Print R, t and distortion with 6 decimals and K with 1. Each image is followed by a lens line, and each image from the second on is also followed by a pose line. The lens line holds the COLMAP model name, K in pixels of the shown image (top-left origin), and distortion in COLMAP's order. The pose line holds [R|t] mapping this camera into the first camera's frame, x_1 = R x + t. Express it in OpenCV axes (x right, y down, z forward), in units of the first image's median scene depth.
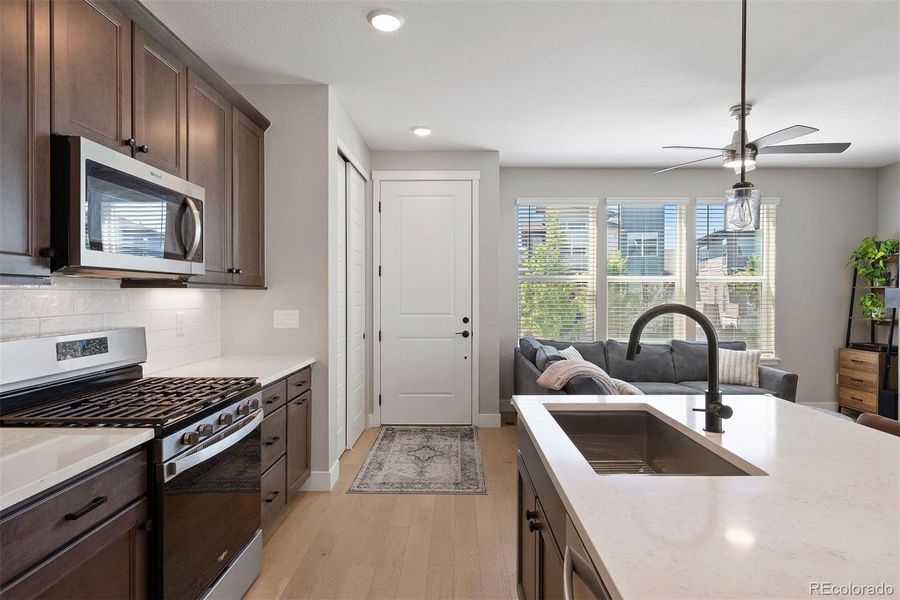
lens RADIAL K [[478.1, 0, 465.7], [0, 478.1, 288.0], [0, 0, 1]] dist [-0.004961, -0.000254]
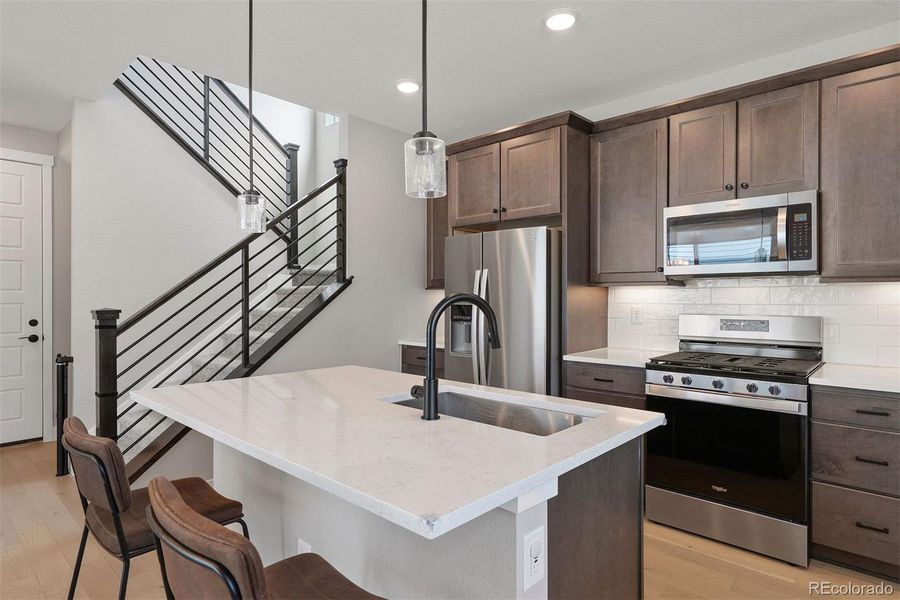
lens RADIAL K [[478.1, 0, 456.0], [0, 478.1, 295.9], [0, 0, 1]] dist [-0.004961, -0.000254]
pose [[-0.662473, 0.008065, -0.749043, 0.912205], [0.017198, 0.999842, -0.004445, 0.020874], [0.748889, -0.015827, -0.662507, 1.261026]]
